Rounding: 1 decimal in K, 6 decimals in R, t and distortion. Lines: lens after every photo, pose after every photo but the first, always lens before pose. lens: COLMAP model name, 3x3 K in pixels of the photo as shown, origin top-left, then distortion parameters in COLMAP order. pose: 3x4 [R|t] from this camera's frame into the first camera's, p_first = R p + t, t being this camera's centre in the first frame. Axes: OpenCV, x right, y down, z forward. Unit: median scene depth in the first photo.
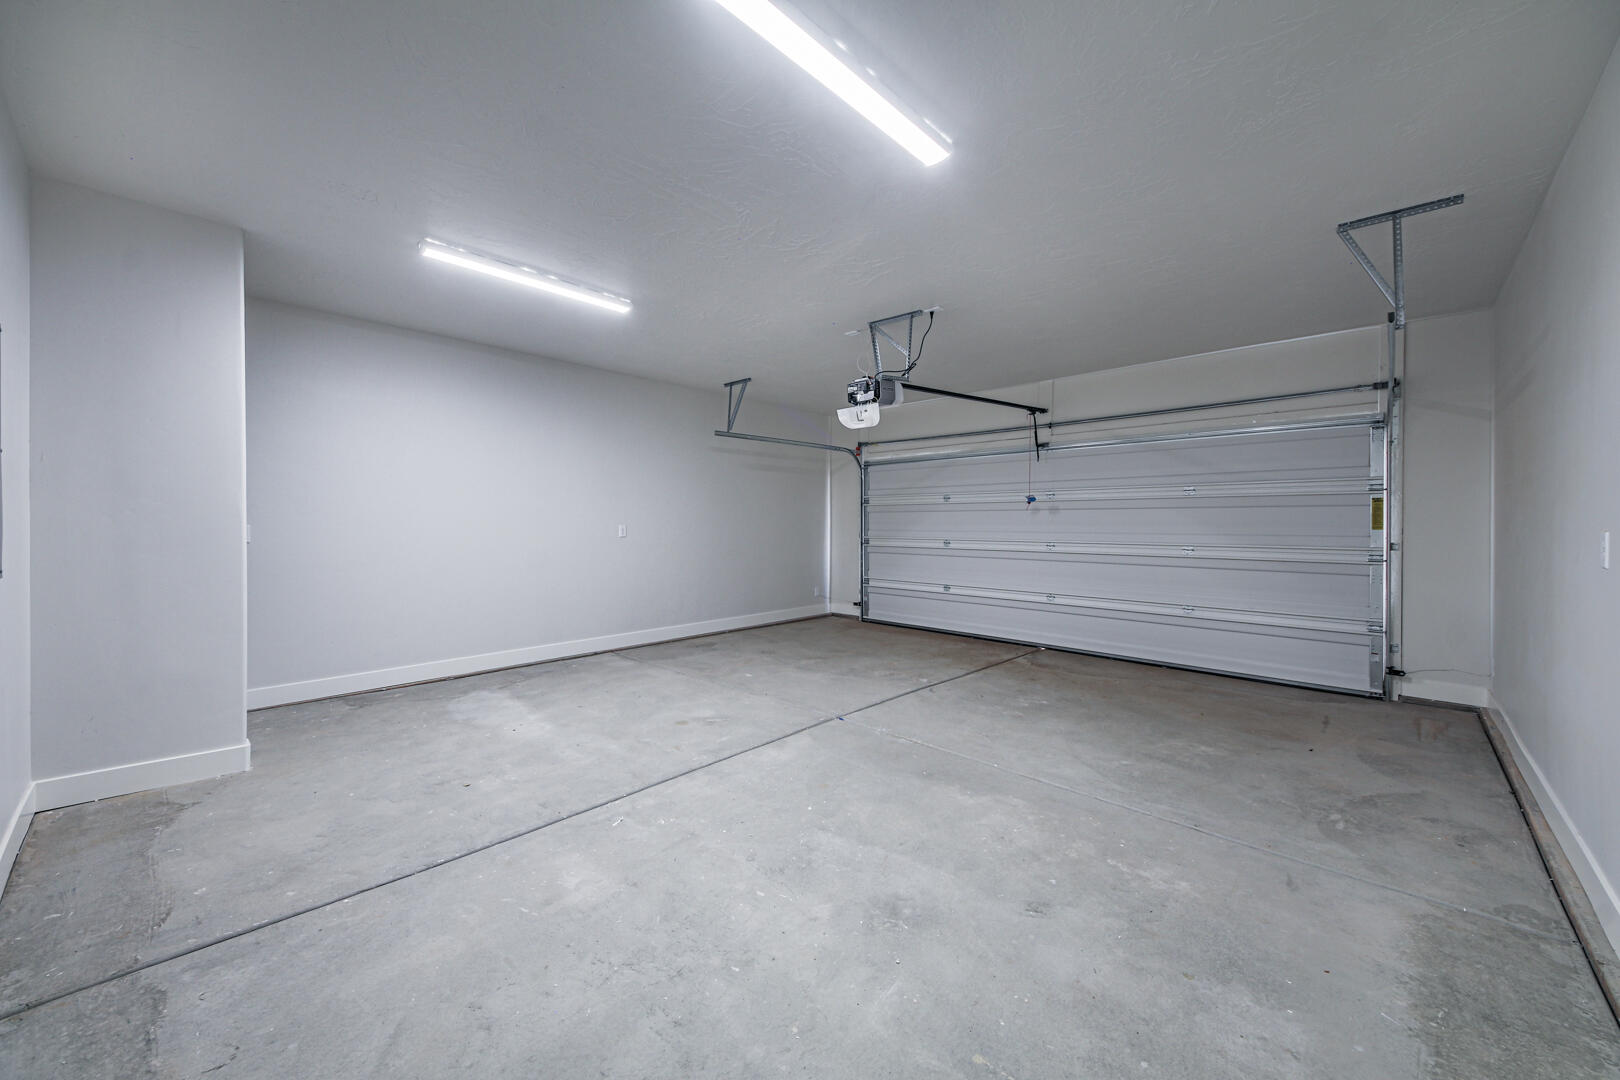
lens RADIAL K [[610.7, 0, 805.3], [0, 610.7, 525.5], [0, 0, 1]] dist [0.069050, -0.032907]
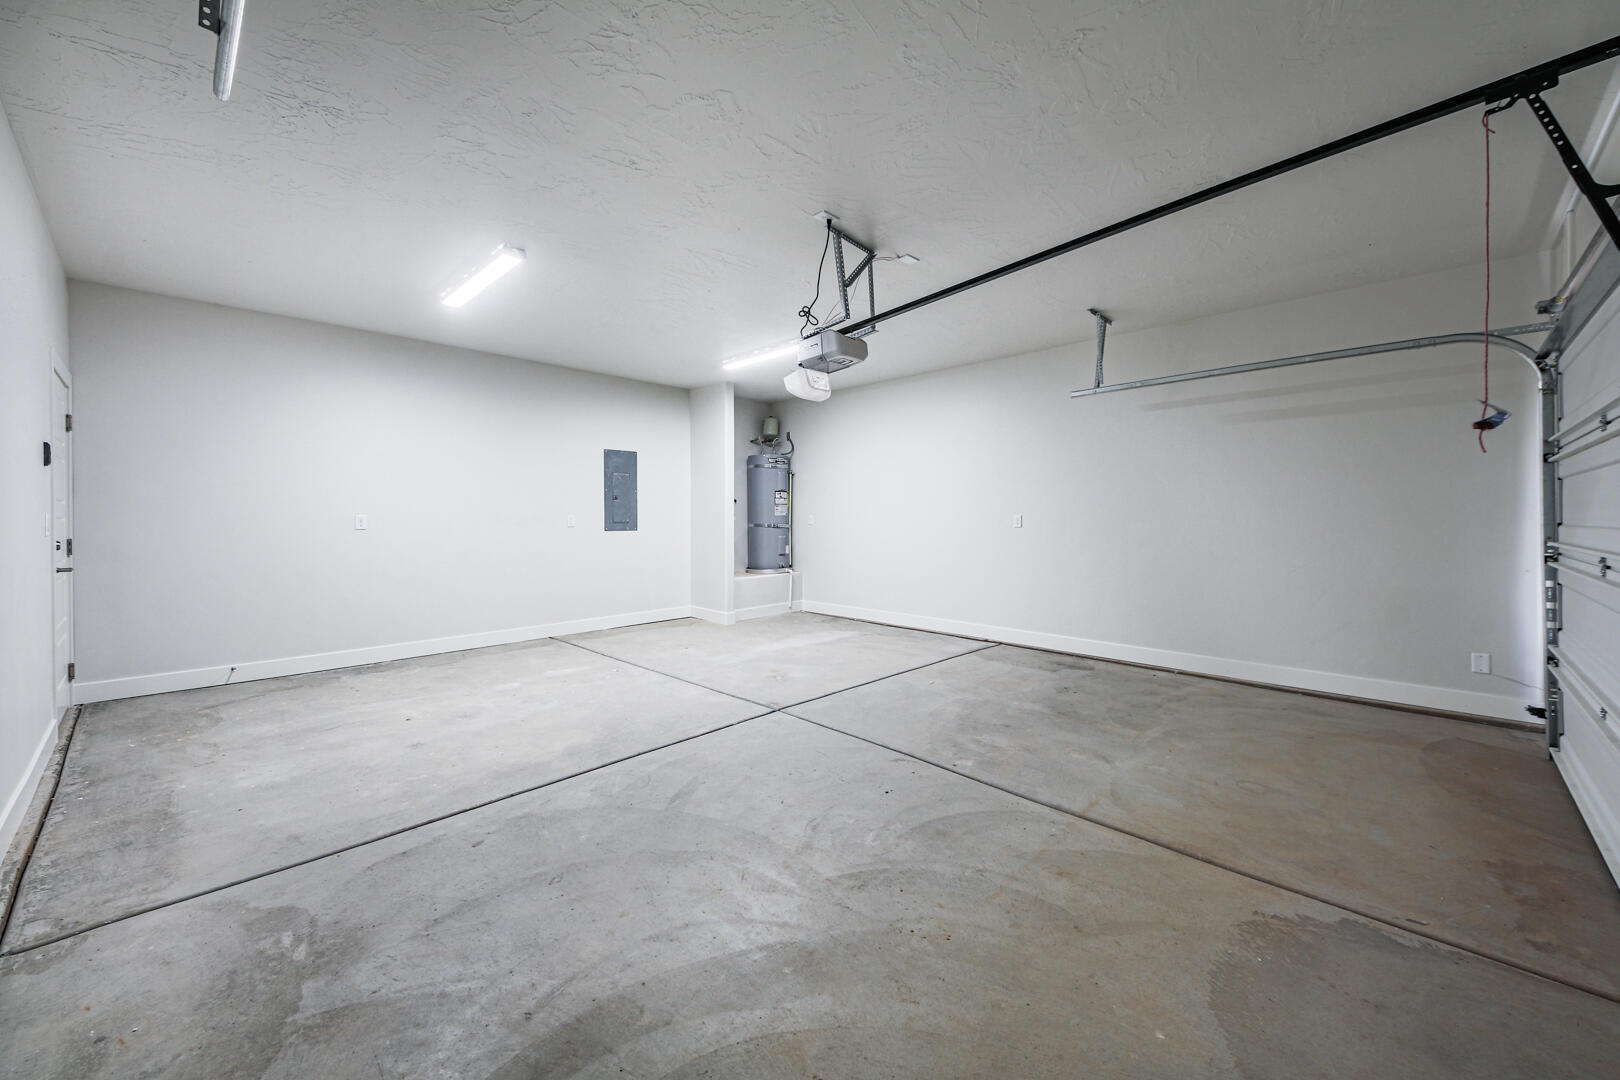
lens RADIAL K [[610.7, 0, 805.3], [0, 610.7, 525.5], [0, 0, 1]] dist [0.069050, -0.032907]
pose [[-0.027155, 0.017866, -0.999472, 1.473932], [-0.003664, 0.999832, 0.017972, 0.001478], [0.999625, 0.004150, -0.027085, 1.540601]]
